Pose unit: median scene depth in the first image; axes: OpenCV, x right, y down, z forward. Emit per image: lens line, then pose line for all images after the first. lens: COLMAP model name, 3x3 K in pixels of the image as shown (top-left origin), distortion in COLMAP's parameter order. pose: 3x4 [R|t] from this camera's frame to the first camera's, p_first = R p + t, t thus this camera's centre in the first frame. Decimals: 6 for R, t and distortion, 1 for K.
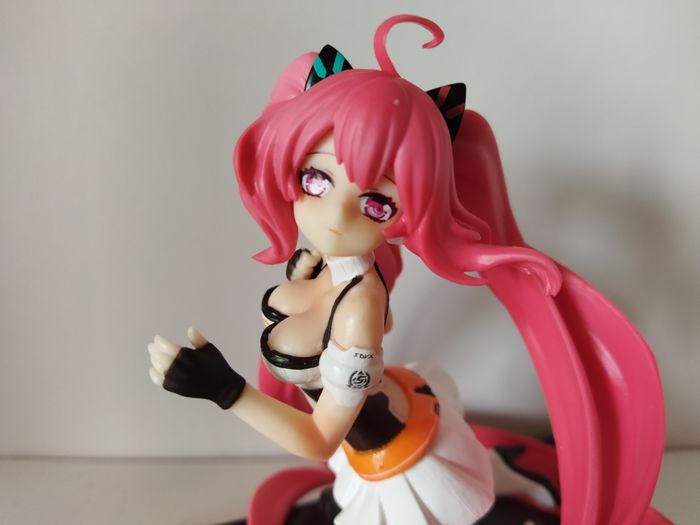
lens RADIAL K [[557.3, 0, 353.0], [0, 557.3, 267.3], [0, 0, 1]] dist [0.078624, 0.002745]
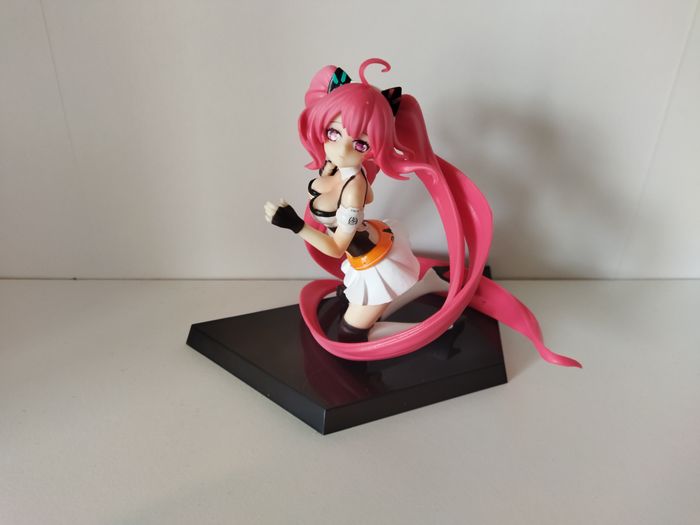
lens RADIAL K [[557.3, 0, 349.0], [0, 557.3, 274.4], [0, 0, 1]] dist [0.078624, 0.002745]
pose [[0.999391, 0.006510, -0.034283, 0.074565], [0.001386, 0.974266, 0.225397, -0.106801], [0.034868, -0.225308, 0.973664, -1.305492]]
